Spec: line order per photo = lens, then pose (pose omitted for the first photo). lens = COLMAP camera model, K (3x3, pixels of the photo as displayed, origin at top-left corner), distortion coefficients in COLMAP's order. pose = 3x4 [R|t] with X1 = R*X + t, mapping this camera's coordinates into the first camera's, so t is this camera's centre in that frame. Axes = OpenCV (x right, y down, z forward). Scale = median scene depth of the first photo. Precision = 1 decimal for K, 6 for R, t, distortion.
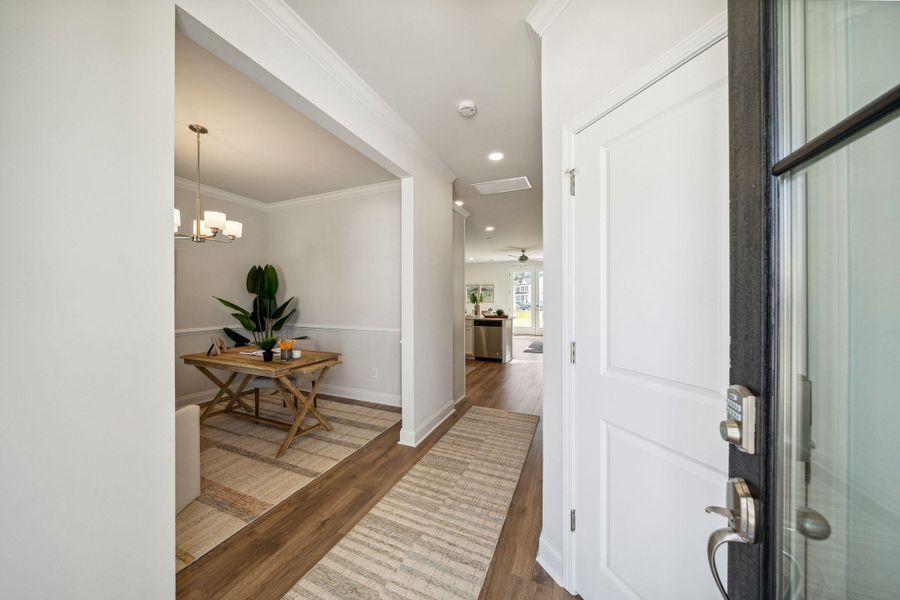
lens RADIAL K [[321.1, 0, 446.3], [0, 321.1, 294.2], [0, 0, 1]] dist [-0.000343, 0.000002]
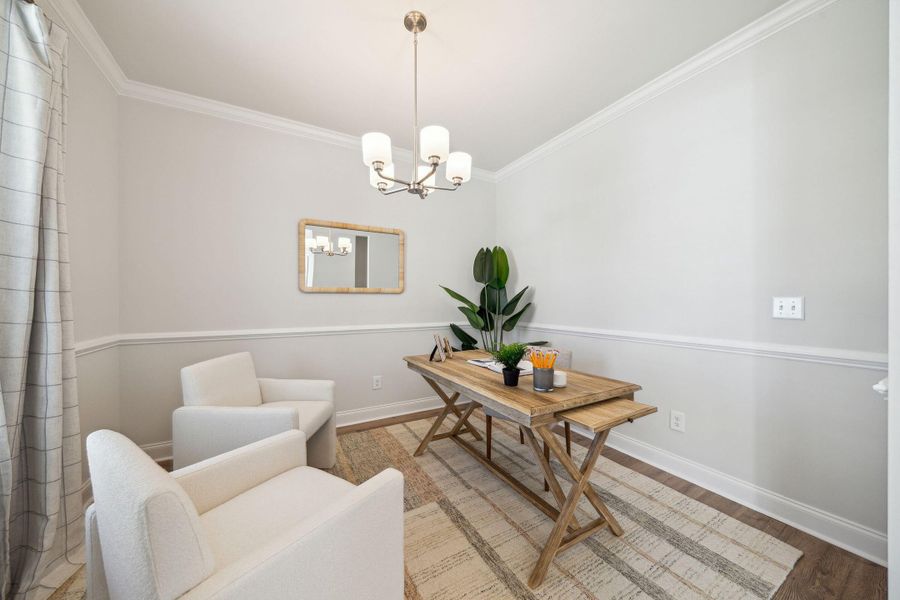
lens RADIAL K [[321.1, 0, 446.3], [0, 321.1, 294.2], [0, 0, 1]] dist [-0.000343, 0.000002]
pose [[0.808325, -0.006154, -0.588705, -0.229661], [0.000016, 0.999946, -0.010431, 0.039752], [0.588737, 0.008422, 0.808281, 0.348582]]
